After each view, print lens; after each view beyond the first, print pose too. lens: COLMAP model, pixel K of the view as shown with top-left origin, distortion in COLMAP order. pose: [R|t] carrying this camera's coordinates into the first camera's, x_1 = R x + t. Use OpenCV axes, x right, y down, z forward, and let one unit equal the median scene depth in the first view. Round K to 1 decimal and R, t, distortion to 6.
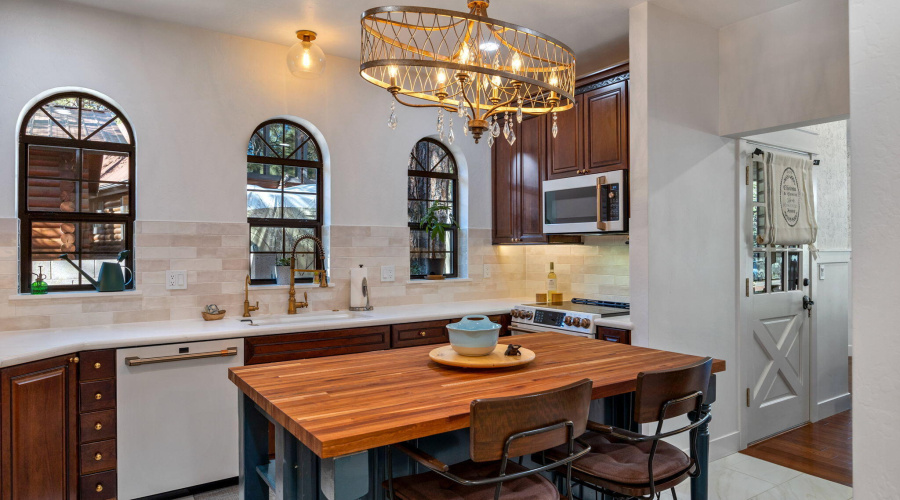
lens RADIAL K [[557.9, 0, 450.0], [0, 557.9, 250.0], [0, 0, 1]] dist [0.000833, 0.000279]
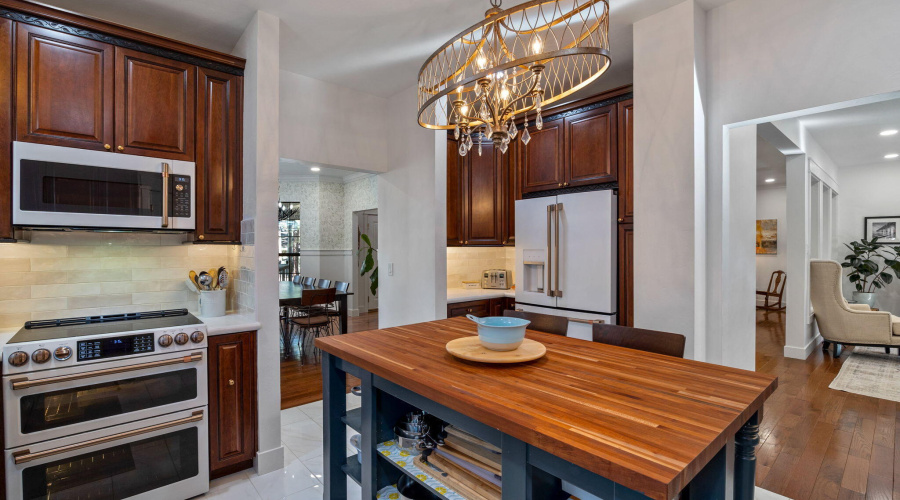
lens RADIAL K [[403.7, 0, 450.0], [0, 403.7, 250.0], [0, 0, 1]] dist [-0.000737, -0.000147]
pose [[-0.129604, 0.001729, 0.991564, -0.395477], [0.000412, 0.999998, -0.001690, 0.000284], [-0.991566, 0.000190, -0.129605, 0.667576]]
